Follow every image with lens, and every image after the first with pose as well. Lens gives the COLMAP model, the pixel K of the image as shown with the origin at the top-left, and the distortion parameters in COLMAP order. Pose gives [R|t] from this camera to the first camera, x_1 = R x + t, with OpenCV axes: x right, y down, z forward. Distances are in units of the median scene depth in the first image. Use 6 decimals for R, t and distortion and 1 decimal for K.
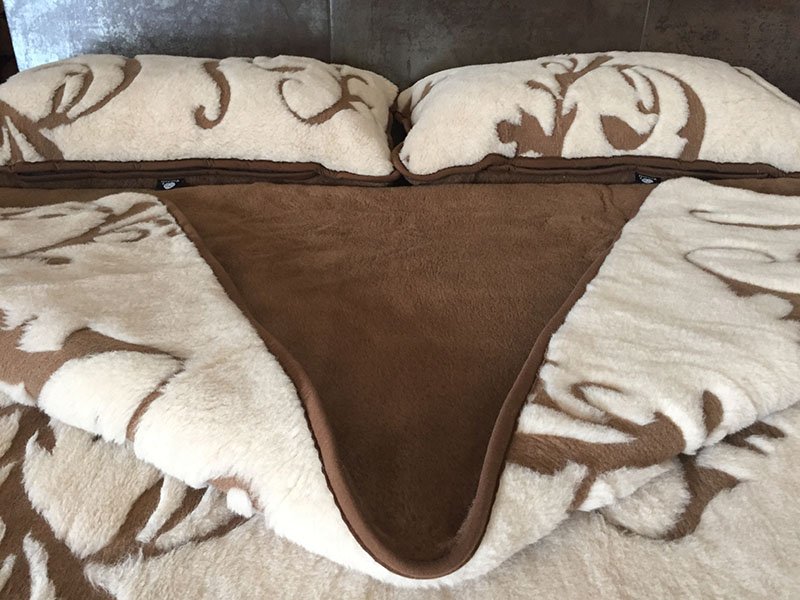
lens RADIAL K [[687.2, 0, 400.0], [0, 687.2, 300.0], [0, 0, 1]] dist [0.094400, -0.141279]
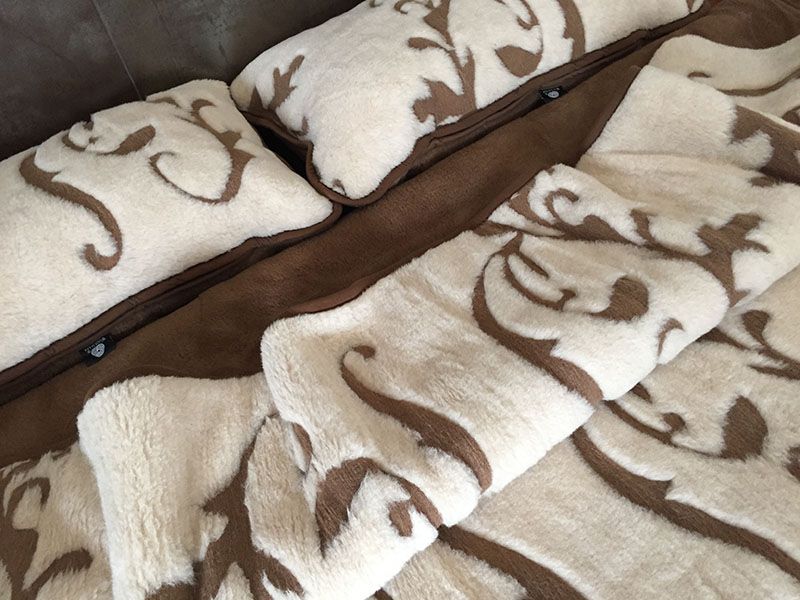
lens RADIAL K [[687.2, 0, 400.0], [0, 687.2, 300.0], [0, 0, 1]] dist [0.094400, -0.141279]
pose [[0.825036, -0.494400, 0.273649, -0.238158], [0.416045, 0.859165, 0.297896, -0.308417], [-0.382390, -0.131925, 0.914535, 0.150381]]
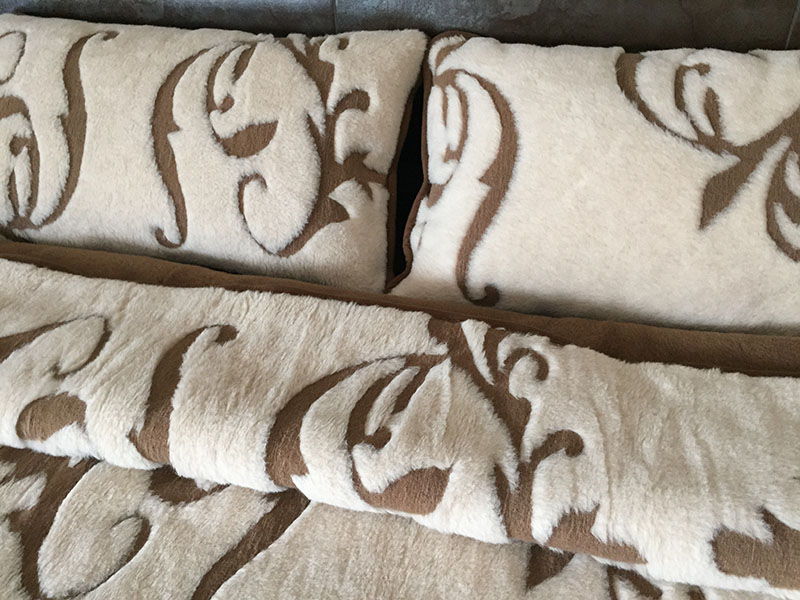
lens RADIAL K [[687.2, 0, 400.0], [0, 687.2, 300.0], [0, 0, 1]] dist [0.094400, -0.141279]
pose [[0.965614, 0.141579, -0.218049, 0.203552], [0.070444, 0.664853, 0.743645, -0.828364], [0.250255, -0.733435, 0.632018, 0.455108]]
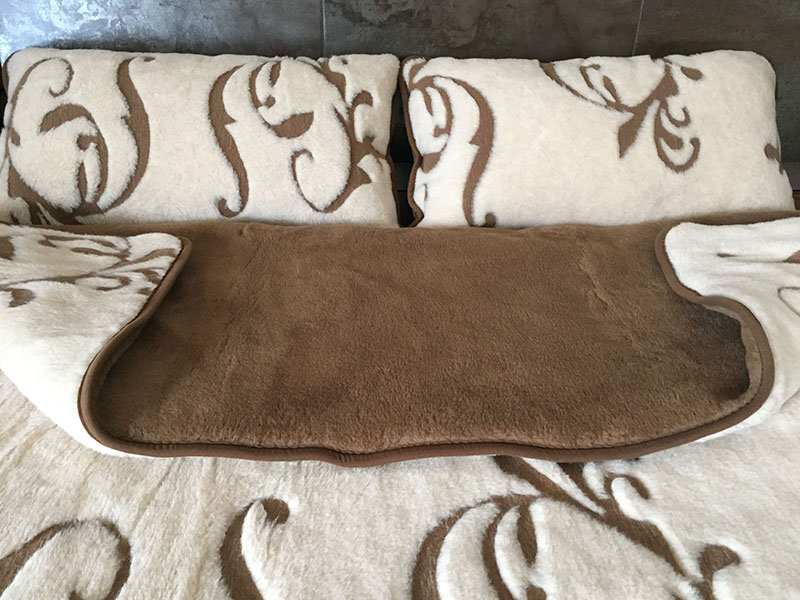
lens RADIAL K [[687.2, 0, 400.0], [0, 687.2, 300.0], [0, 0, 1]] dist [0.094400, -0.141279]
pose [[0.998409, 0.008338, 0.055767, -0.069427], [-0.042016, 0.769587, 0.637158, -0.839104], [-0.037605, -0.638488, 0.768713, 0.063776]]
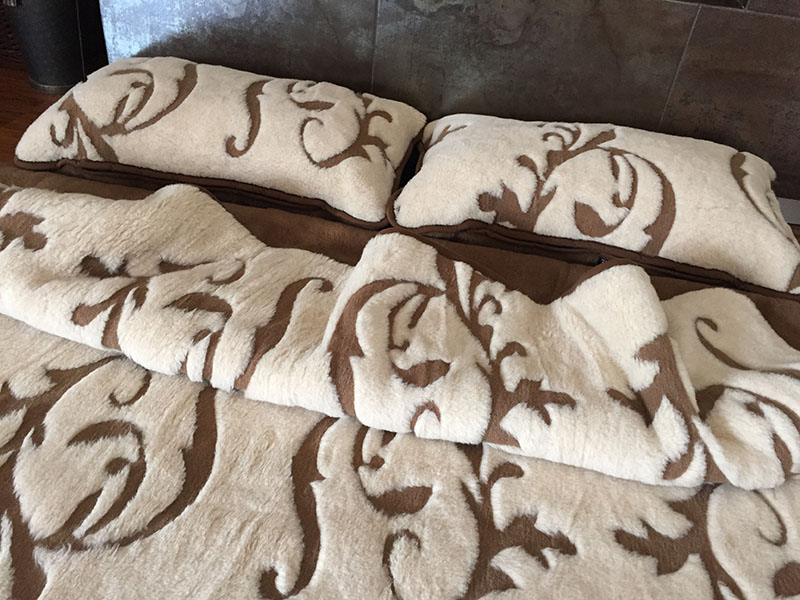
lens RADIAL K [[685.4, 0, 400.0], [0, 685.4, 300.0], [0, 0, 1]] dist [0.095862, -0.140993]
pose [[0.974165, 0.190520, -0.121259, 0.180030], [-0.173024, 0.974712, 0.141419, -0.220322], [0.145136, -0.116784, 0.982495, -0.134716]]
